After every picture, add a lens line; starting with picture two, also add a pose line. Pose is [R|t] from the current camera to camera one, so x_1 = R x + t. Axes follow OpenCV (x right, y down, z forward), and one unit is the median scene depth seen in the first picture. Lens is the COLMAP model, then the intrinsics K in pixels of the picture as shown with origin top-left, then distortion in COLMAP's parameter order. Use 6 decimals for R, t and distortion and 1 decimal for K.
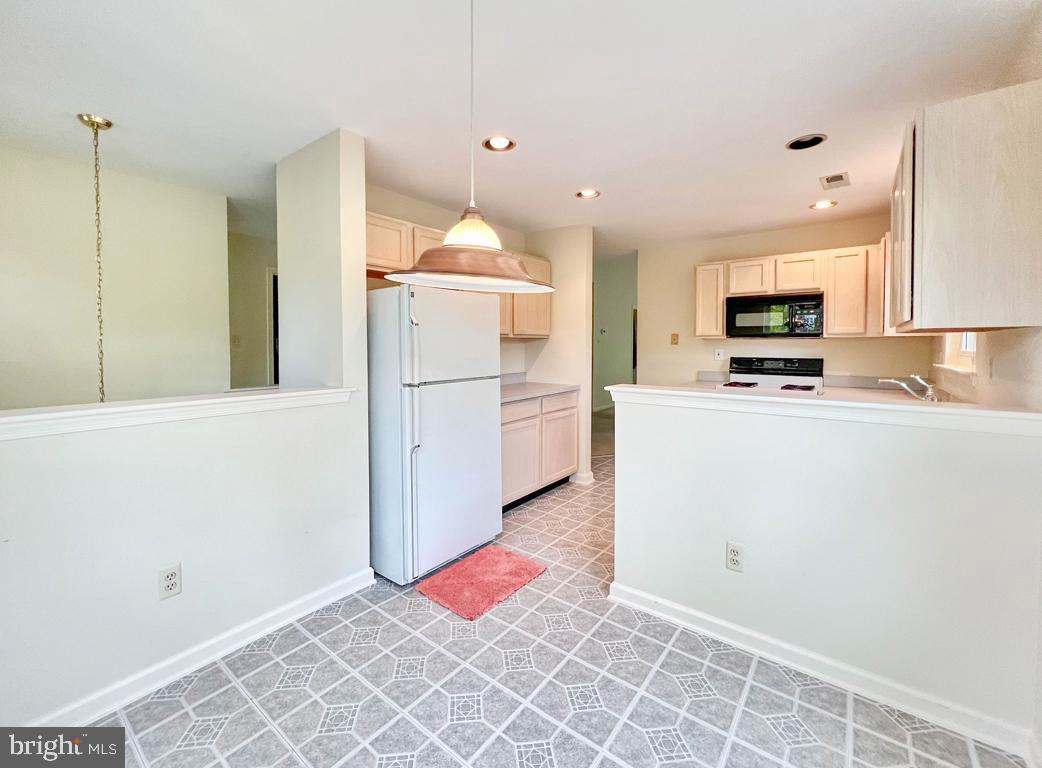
lens RADIAL K [[421.6, 0, 502.4], [0, 421.6, 361.3], [0, 0, 1]] dist [-0.039774, 0.000327]
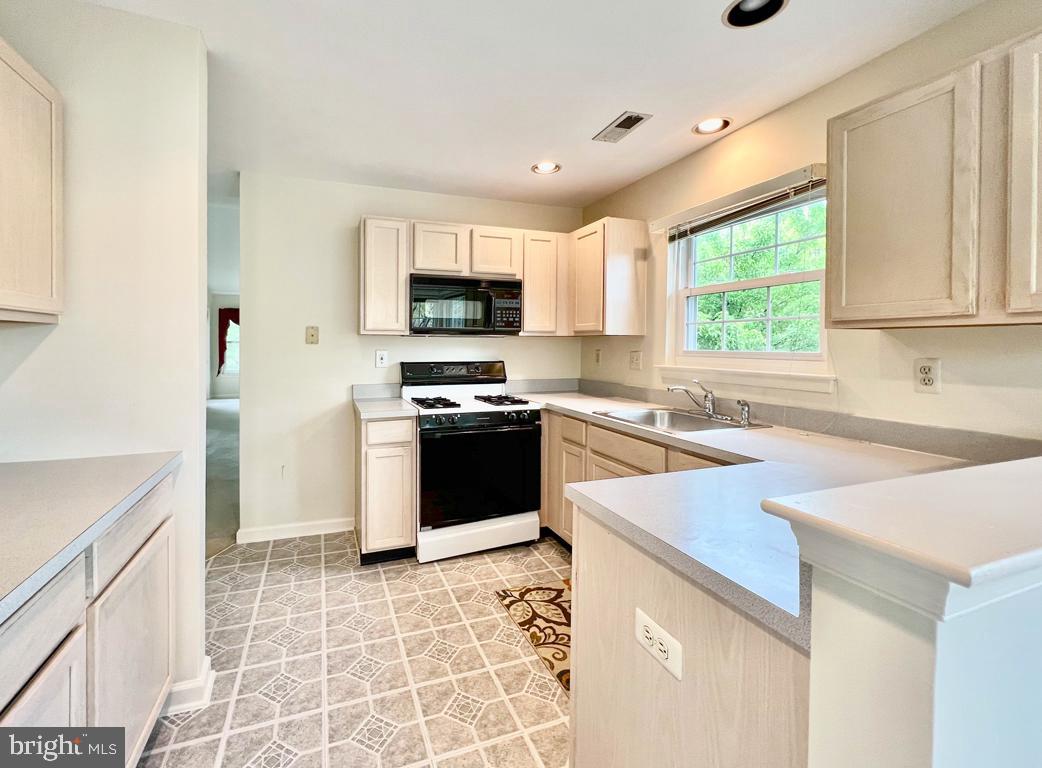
lens RADIAL K [[443.8, 0, 468.3], [0, 443.8, 349.4], [0, 0, 1]] dist [-0.001024, -0.000073]
pose [[0.521260, -0.001692, 0.853396, -0.025040], [0.028420, 0.999478, -0.015377, -0.018631], [-0.852925, 0.032269, 0.521035, 0.581923]]
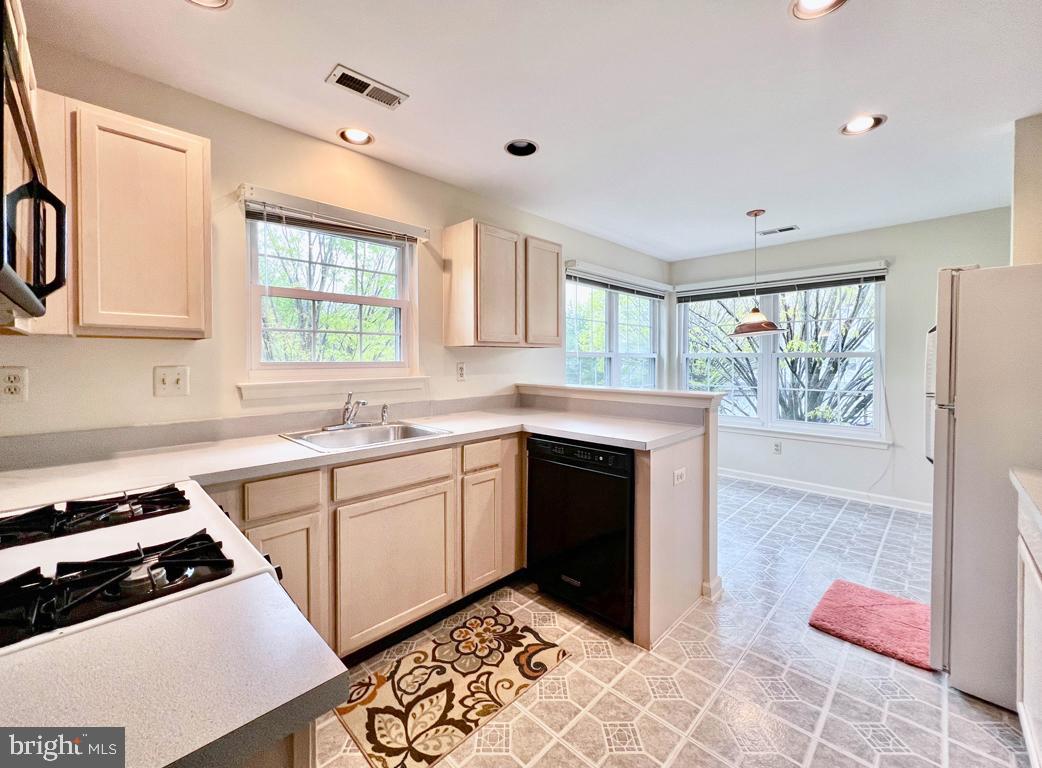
lens RADIAL K [[473.7, 0, 506.9], [0, 473.7, 366.4], [0, 0, 1]] dist [-0.000942, 0.000160]
pose [[-0.998581, 0.007042, 0.052789, 0.398294], [0.010229, 0.998124, 0.060359, -0.043769], [-0.052265, 0.060813, -0.996780, 1.207872]]
